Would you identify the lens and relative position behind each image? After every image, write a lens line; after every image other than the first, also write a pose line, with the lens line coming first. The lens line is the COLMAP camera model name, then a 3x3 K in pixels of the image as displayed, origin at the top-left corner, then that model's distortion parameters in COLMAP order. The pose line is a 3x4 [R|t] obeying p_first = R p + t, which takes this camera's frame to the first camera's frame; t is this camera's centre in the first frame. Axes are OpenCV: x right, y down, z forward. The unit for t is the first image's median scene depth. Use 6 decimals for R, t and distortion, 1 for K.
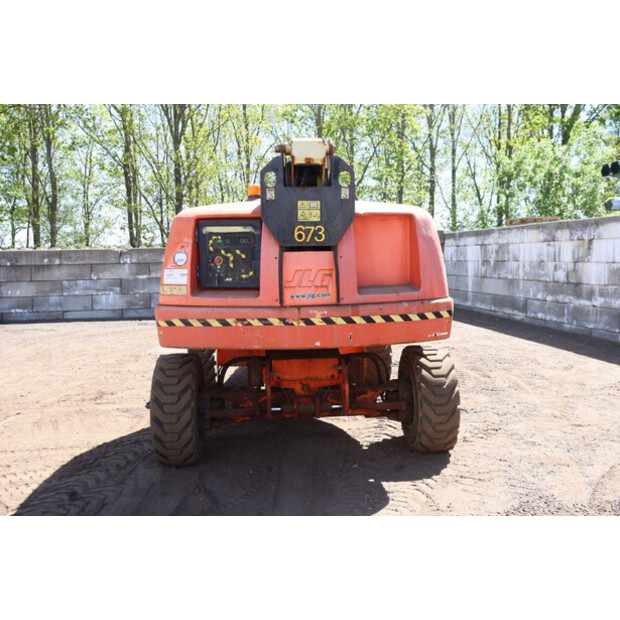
lens RADIAL K [[604.0, 0, 309.6], [0, 604.0, 313.8], [0, 0, 1]] dist [-0.060304, 0.000000]
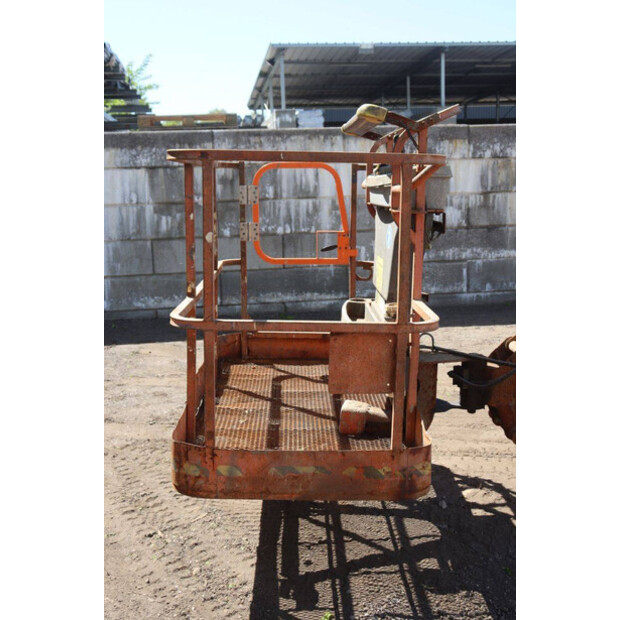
lens RADIAL K [[732.7, 0, 306.1], [0, 732.7, 310.7], [0, 0, 1]] dist [-0.014297, 0.000000]
pose [[0.035952, -0.153615, 0.987477, -0.953159], [0.121408, 0.981468, 0.148260, -0.276862], [-0.991951, 0.114558, 0.053936, 3.141495]]
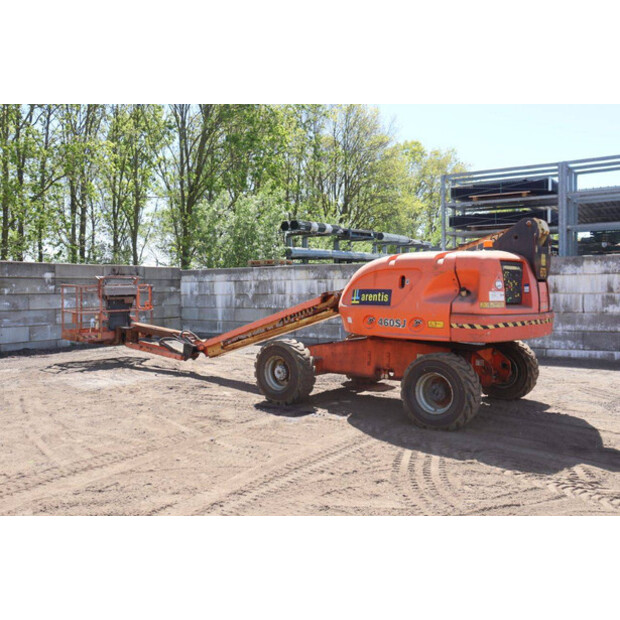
lens RADIAL K [[579.0, 0, 319.1], [0, 579.0, 322.4], [0, 0, 1]] dist [-0.058228, 0.000000]
pose [[0.685061, -0.030267, 0.727857, -1.619559], [0.064193, 0.997758, -0.018928, 0.004647], [-0.725652, 0.059690, 0.685468, 0.310849]]
